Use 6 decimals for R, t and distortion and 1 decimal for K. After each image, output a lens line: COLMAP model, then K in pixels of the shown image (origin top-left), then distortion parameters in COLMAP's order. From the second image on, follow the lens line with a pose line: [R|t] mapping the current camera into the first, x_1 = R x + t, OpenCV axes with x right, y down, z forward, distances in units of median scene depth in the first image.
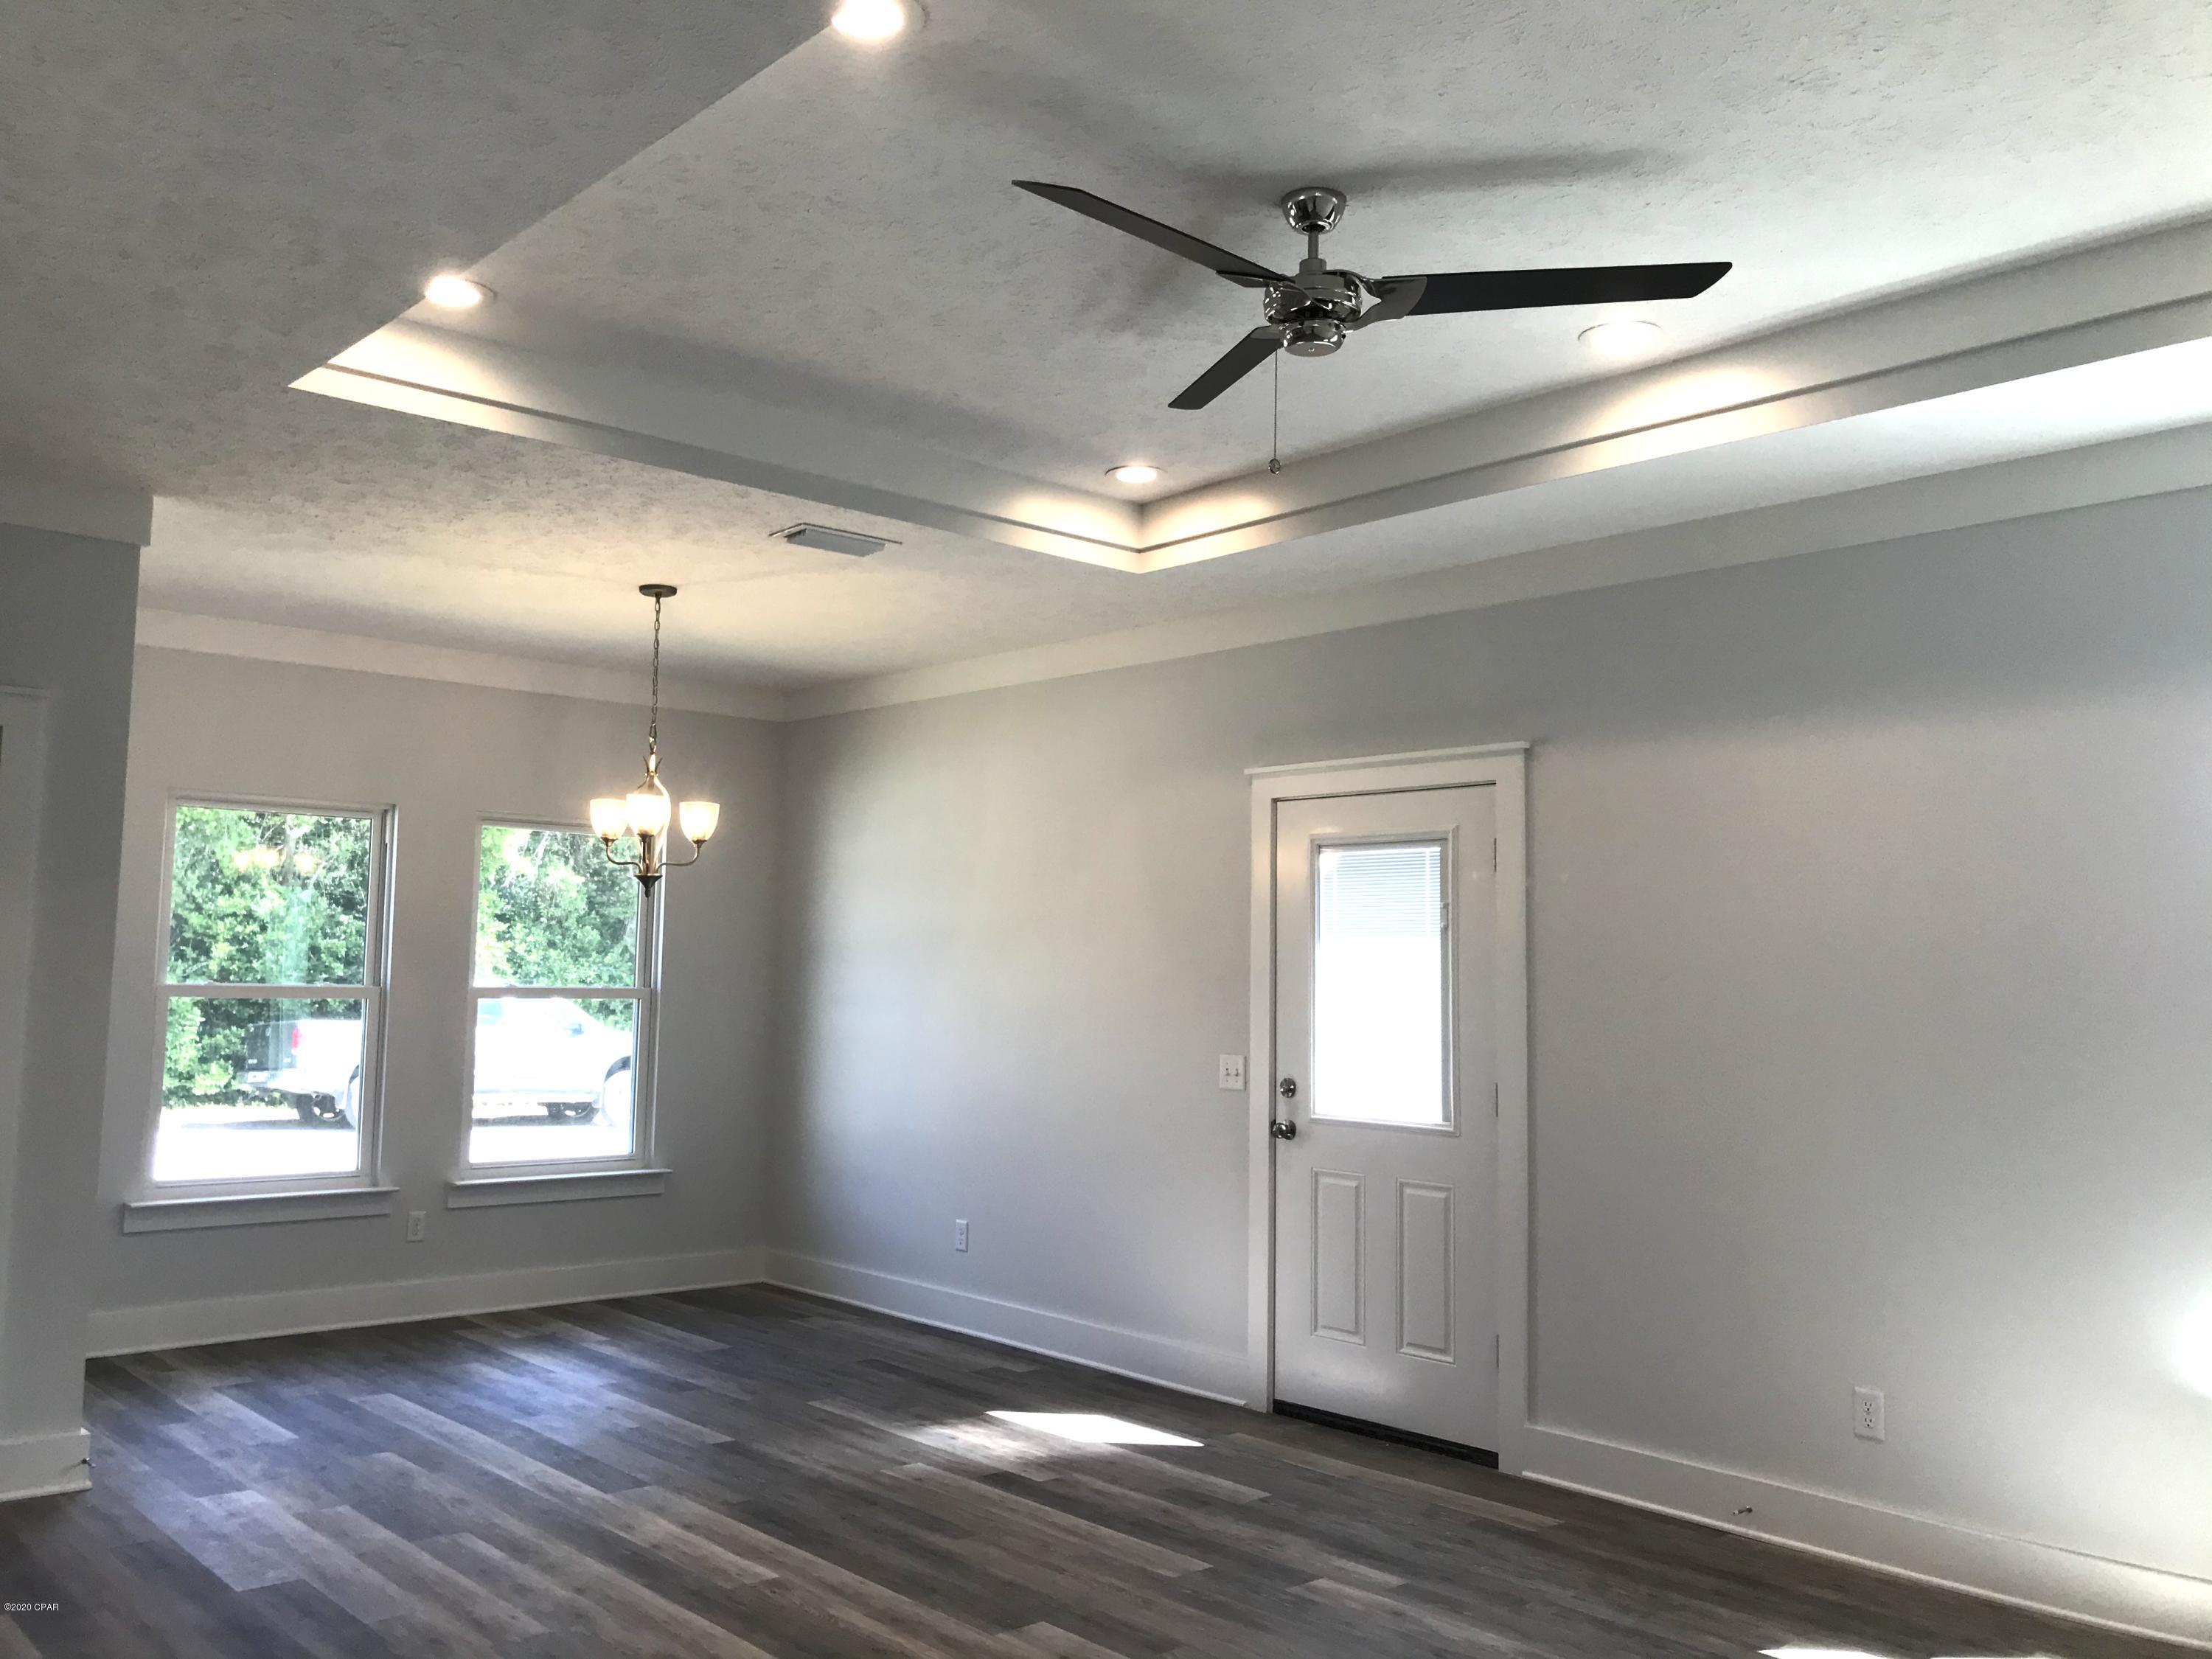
lens RADIAL K [[1746.4, 0, 1106.0], [0, 1746.4, 829.5], [0, 0, 1]] dist [0.047089, 0.001205]
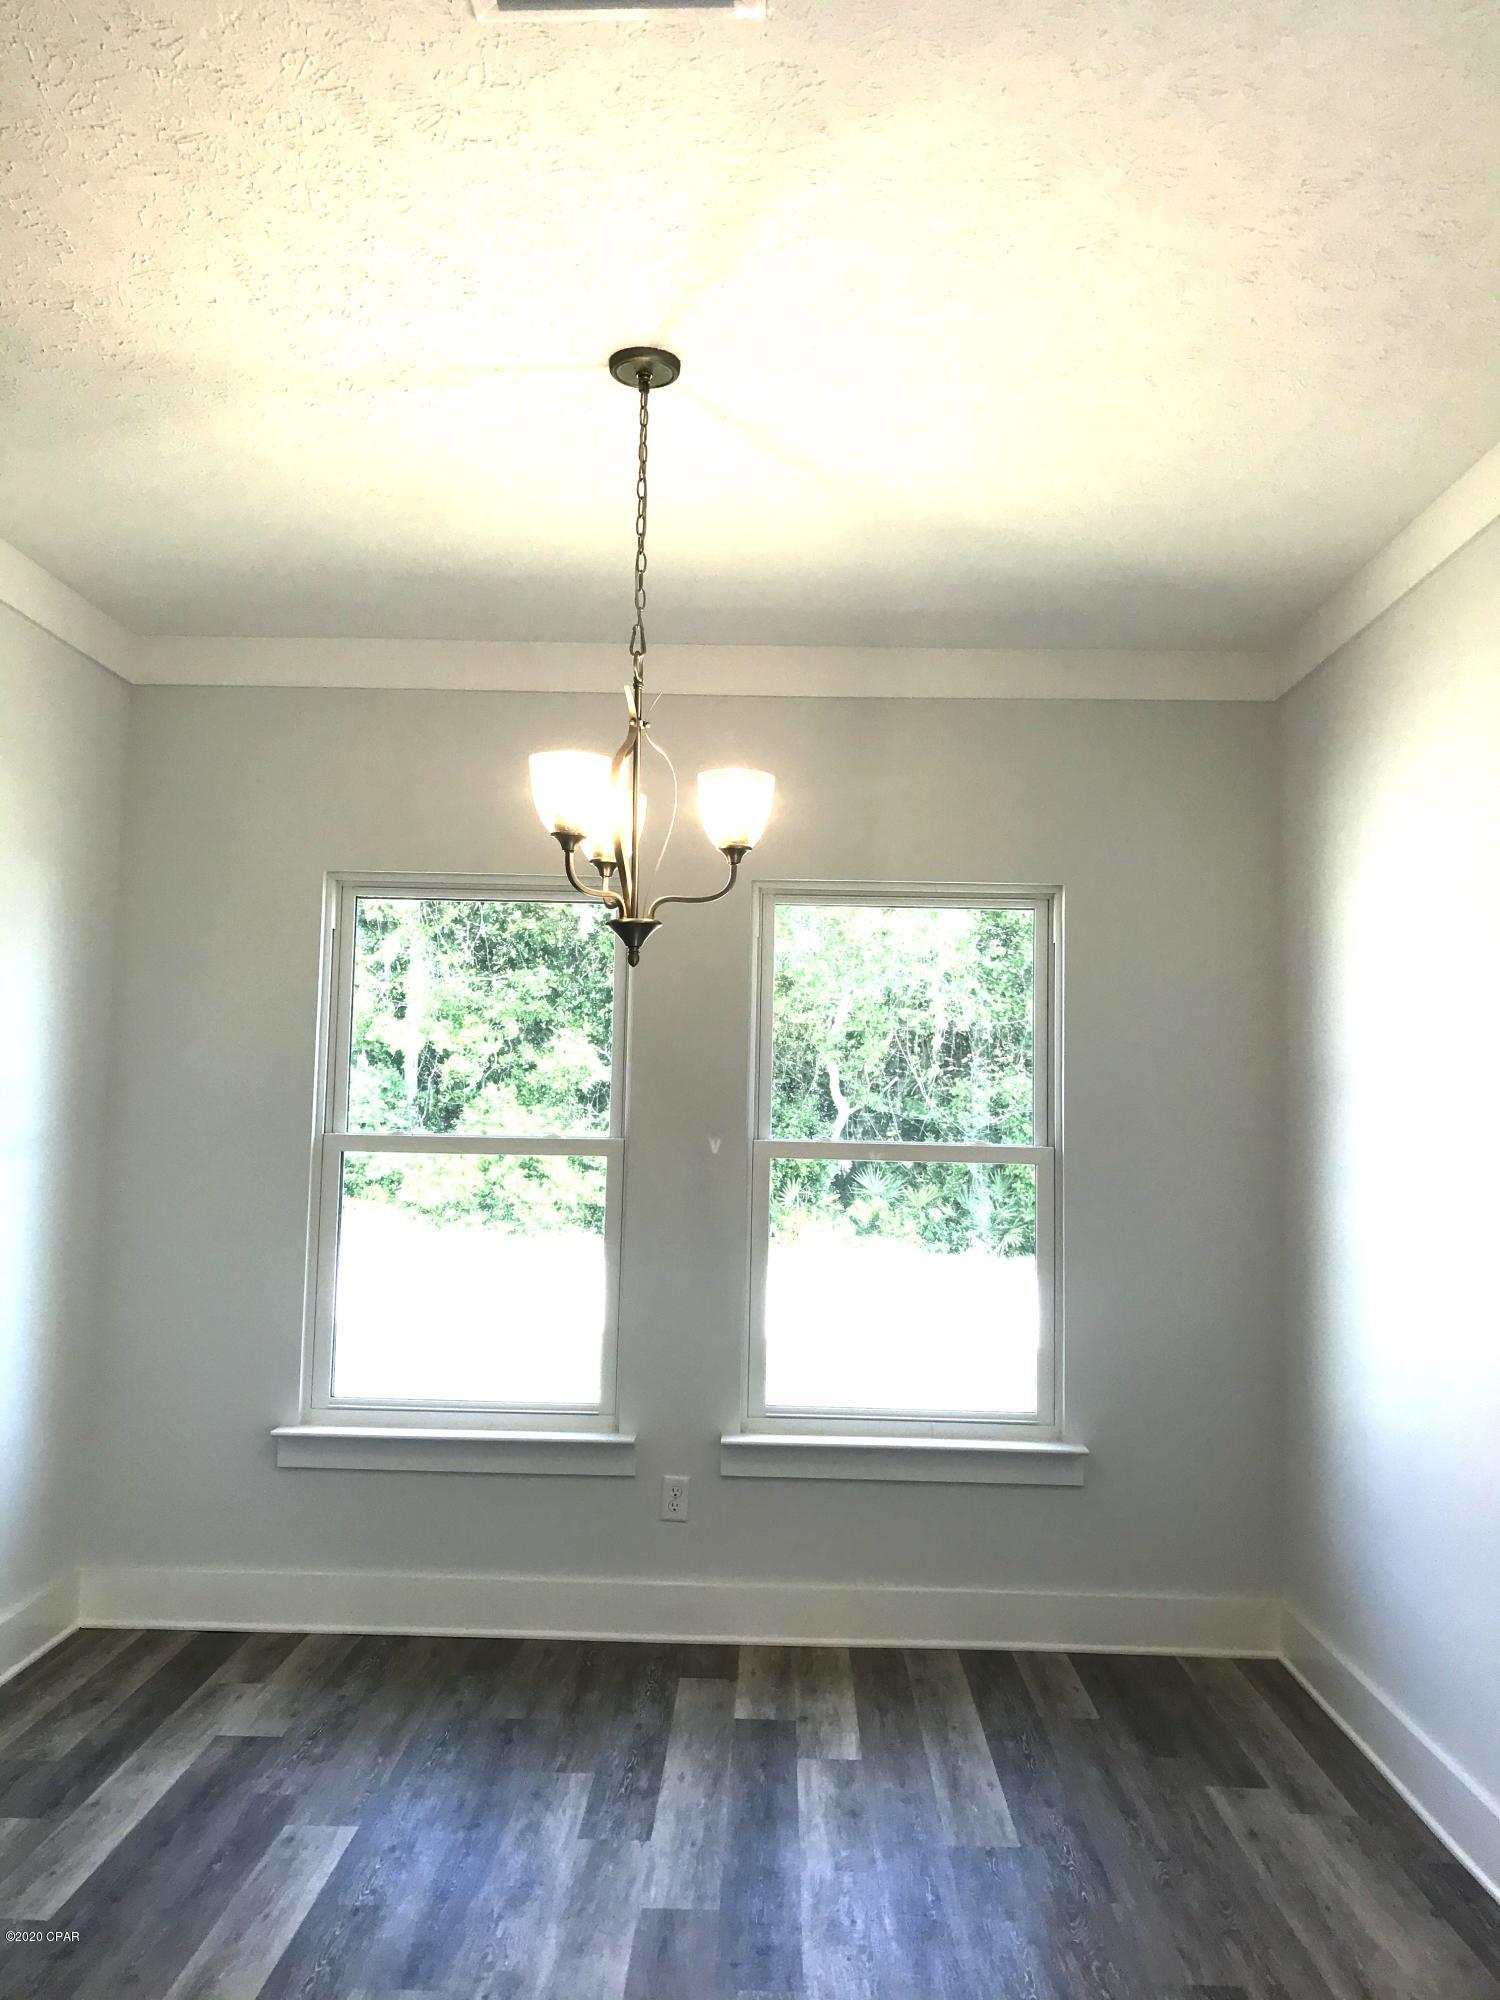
lens RADIAL K [[1649.9, 0, 750.0], [0, 1649.9, 1000.0], [0, 0, 1]] dist [0.005083, -0.001500]
pose [[0.715037, -0.051718, -0.697171, 0.107975], [0.046937, 0.998561, -0.025936, 0.069681], [0.697509, -0.014178, 0.716436, 0.743617]]
